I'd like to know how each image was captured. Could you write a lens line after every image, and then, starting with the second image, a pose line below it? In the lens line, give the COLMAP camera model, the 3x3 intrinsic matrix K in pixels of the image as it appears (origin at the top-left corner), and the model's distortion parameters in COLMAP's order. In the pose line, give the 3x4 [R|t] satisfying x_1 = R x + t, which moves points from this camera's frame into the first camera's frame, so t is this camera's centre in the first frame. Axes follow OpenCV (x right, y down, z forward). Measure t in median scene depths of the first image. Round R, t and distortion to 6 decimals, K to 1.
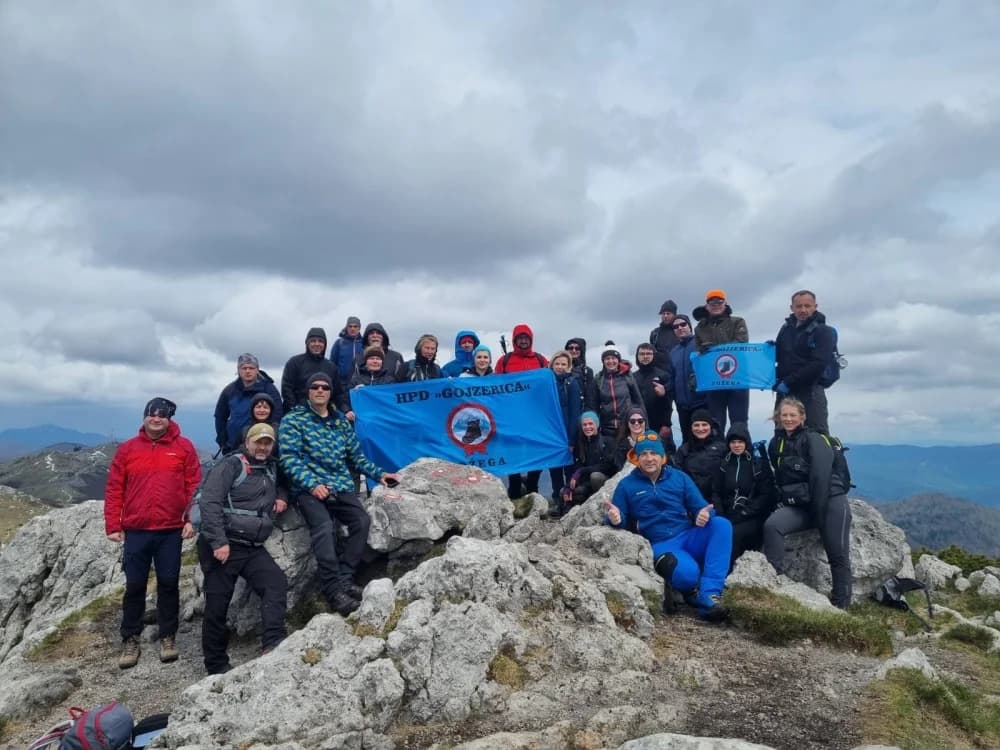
lens RADIAL K [[734.1, 0, 502.2], [0, 734.1, 376.6], [0, 0, 1]] dist [0.045018, -0.001586]
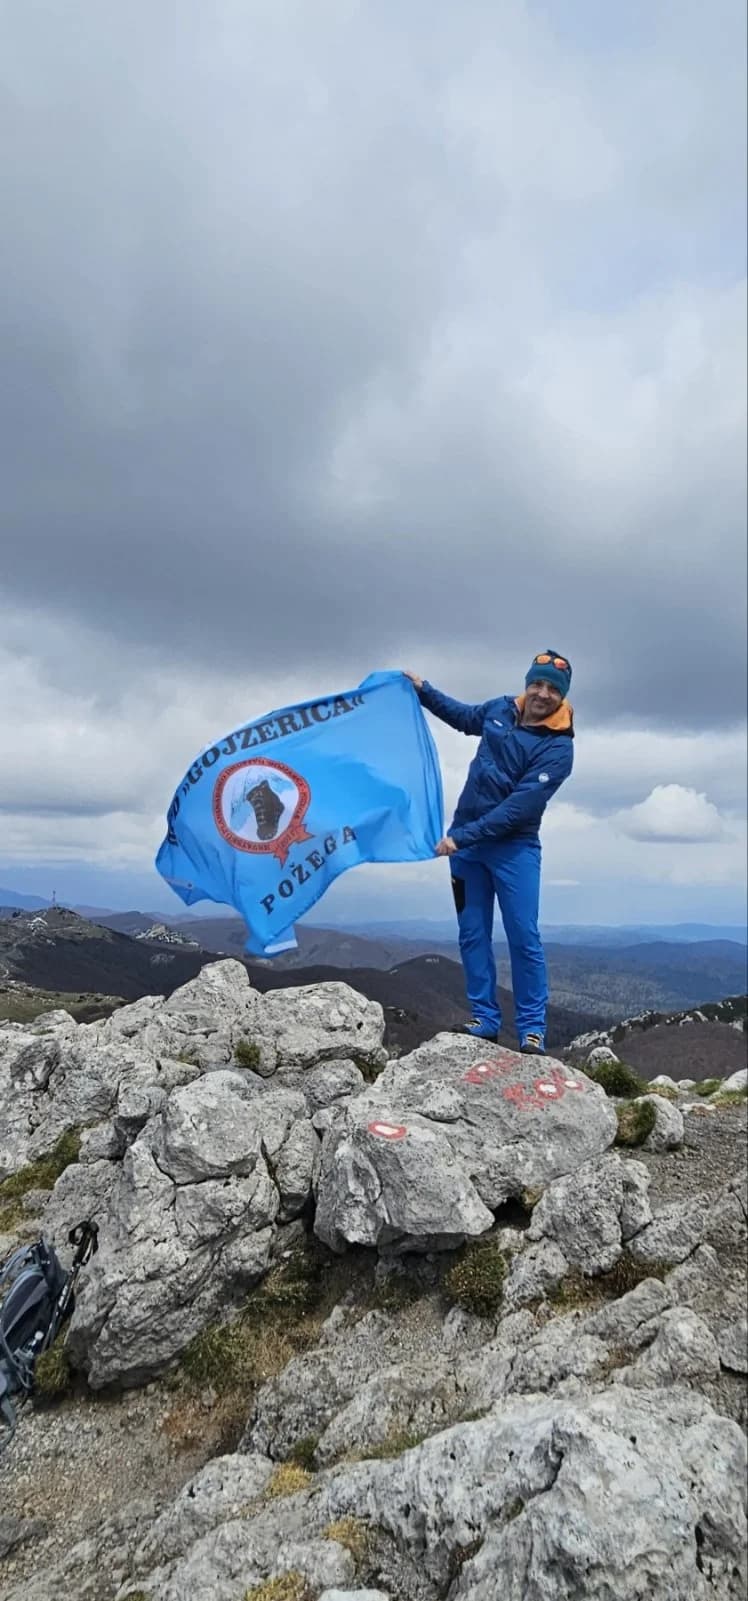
lens RADIAL K [[645.3, 0, 371.4], [0, 645.3, 801.7], [0, 0, 1]] dist [-0.001456, -0.000096]
pose [[0.986188, 0.007852, -0.165442, -0.090350], [-0.007931, 0.999969, 0.000183, -0.055365], [0.165438, 0.001132, 0.986220, 0.573813]]
